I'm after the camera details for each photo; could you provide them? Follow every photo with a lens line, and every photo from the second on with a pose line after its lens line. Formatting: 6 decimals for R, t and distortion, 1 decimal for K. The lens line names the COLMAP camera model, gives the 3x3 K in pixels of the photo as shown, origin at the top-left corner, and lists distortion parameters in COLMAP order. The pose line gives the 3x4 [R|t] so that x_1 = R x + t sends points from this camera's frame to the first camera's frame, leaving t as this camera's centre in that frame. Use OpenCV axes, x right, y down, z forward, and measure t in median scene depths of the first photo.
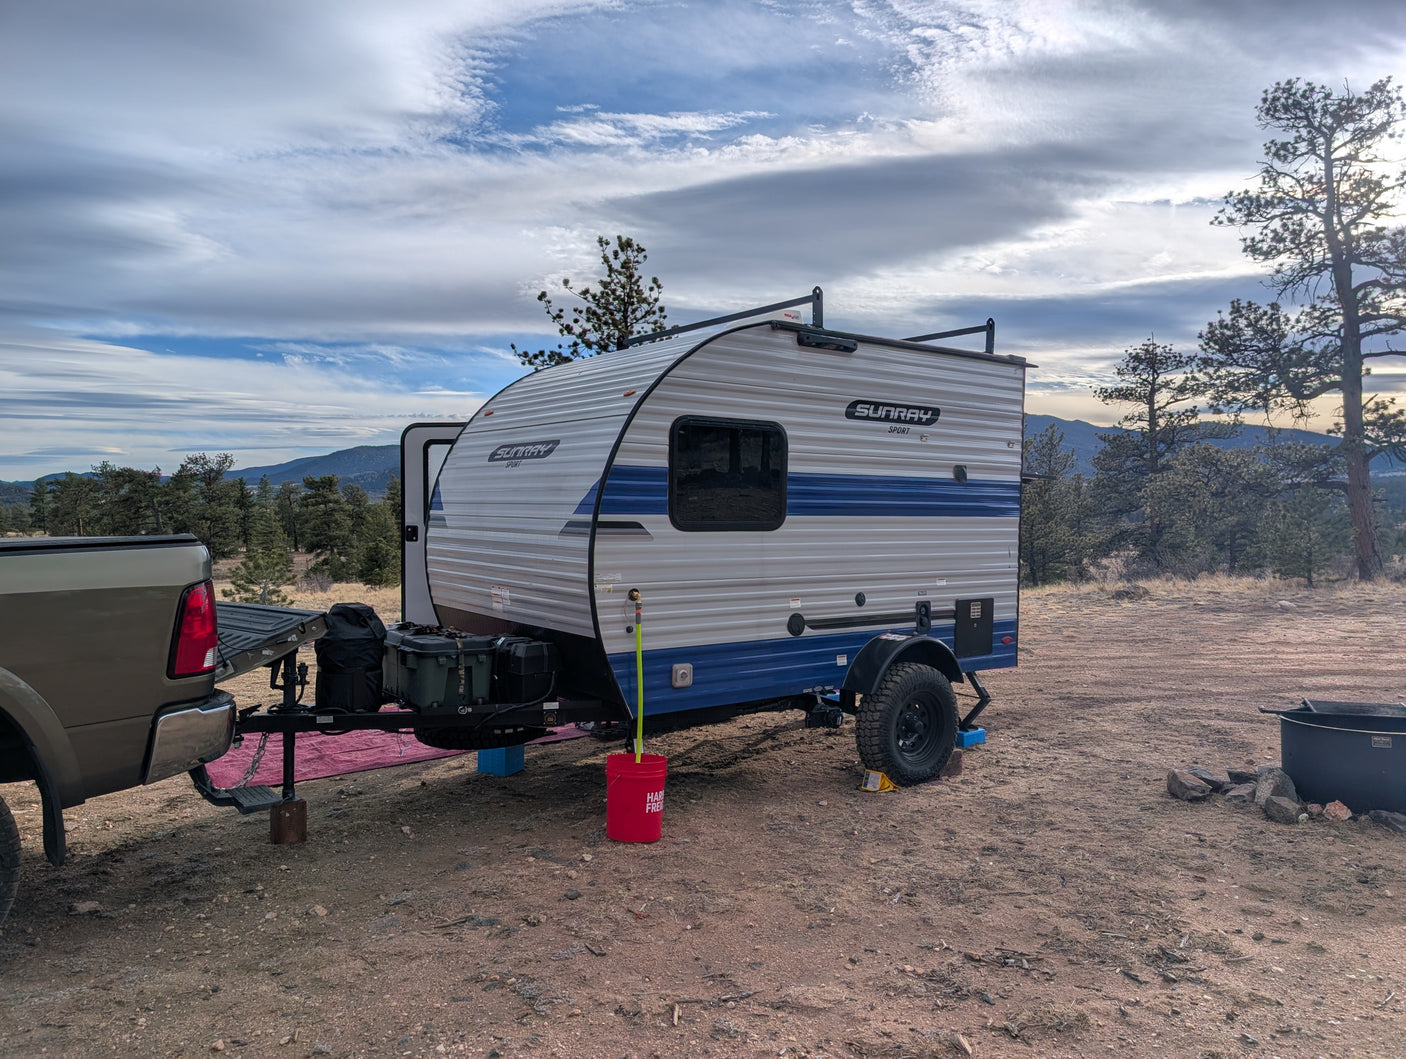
lens RADIAL K [[983.6, 0, 690.6], [0, 983.6, 520.7], [0, 0, 1]] dist [0.043863, -0.044347]
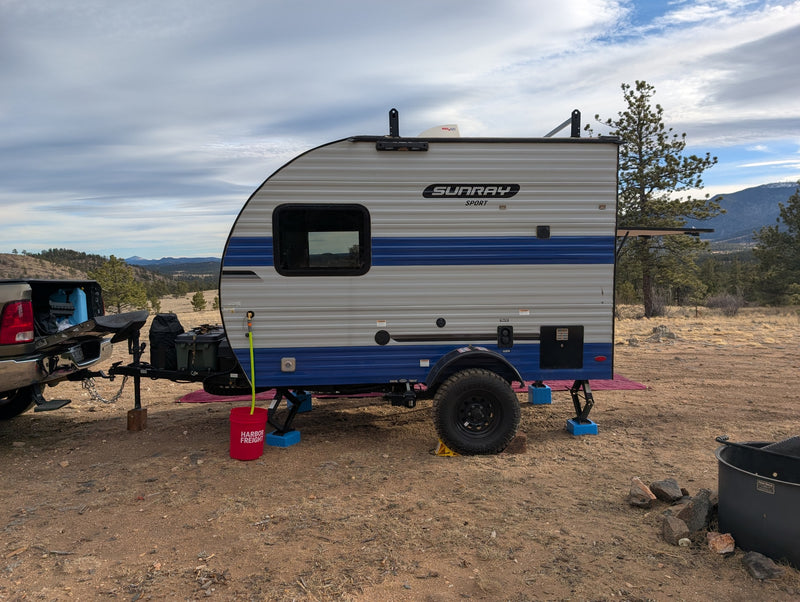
lens RADIAL K [[561.7, 0, 402.3], [0, 561.7, 295.3], [0, 0, 1]] dist [0.028476, -0.028077]
pose [[0.849248, 0.017474, -0.527705, 0.586291], [0.009525, 0.998782, 0.048403, -0.000984], [0.527908, -0.046132, 0.848048, 0.285039]]
